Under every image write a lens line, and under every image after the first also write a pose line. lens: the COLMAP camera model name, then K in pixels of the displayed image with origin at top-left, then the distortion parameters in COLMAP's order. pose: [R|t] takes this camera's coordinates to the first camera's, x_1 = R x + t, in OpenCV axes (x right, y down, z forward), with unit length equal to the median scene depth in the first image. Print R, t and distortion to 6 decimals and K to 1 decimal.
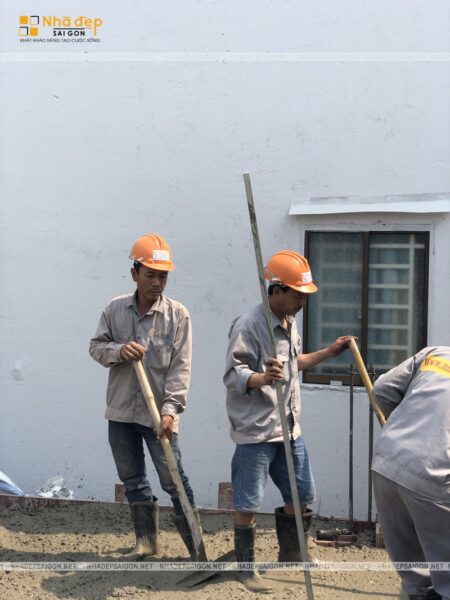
lens RADIAL K [[901.2, 0, 225.0], [0, 901.2, 300.0], [0, 0, 1]] dist [0.061402, -0.022331]
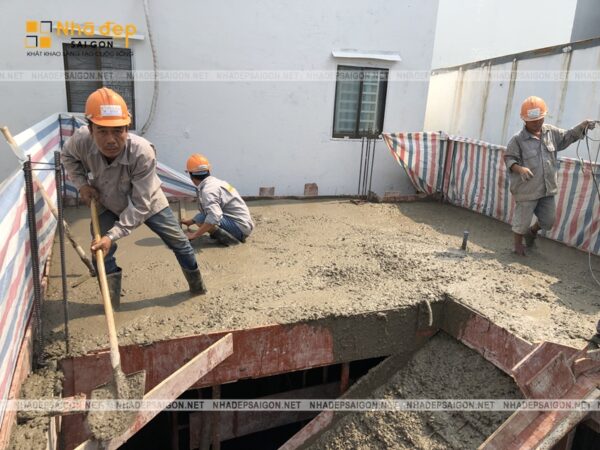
lens RADIAL K [[487.9, 0, 300.0], [0, 487.9, 225.0], [0, 0, 1]] dist [0.013497, -0.008373]
pose [[0.860435, -0.098515, 0.499946, -0.604099], [-0.019033, 0.974235, 0.224732, 0.034042], [-0.509204, -0.202883, 0.836391, 0.002782]]
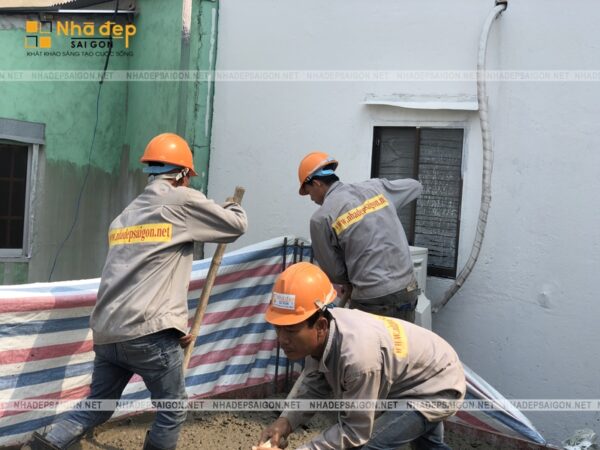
lens RADIAL K [[901.2, 0, 300.0], [0, 901.2, 225.0], [0, 0, 1]] dist [0.061402, -0.022331]
pose [[0.886593, 0.067223, -0.457640, -0.052000], [-0.065529, 0.997658, 0.019597, 0.010122], [0.457886, 0.012614, 0.888921, 0.142194]]
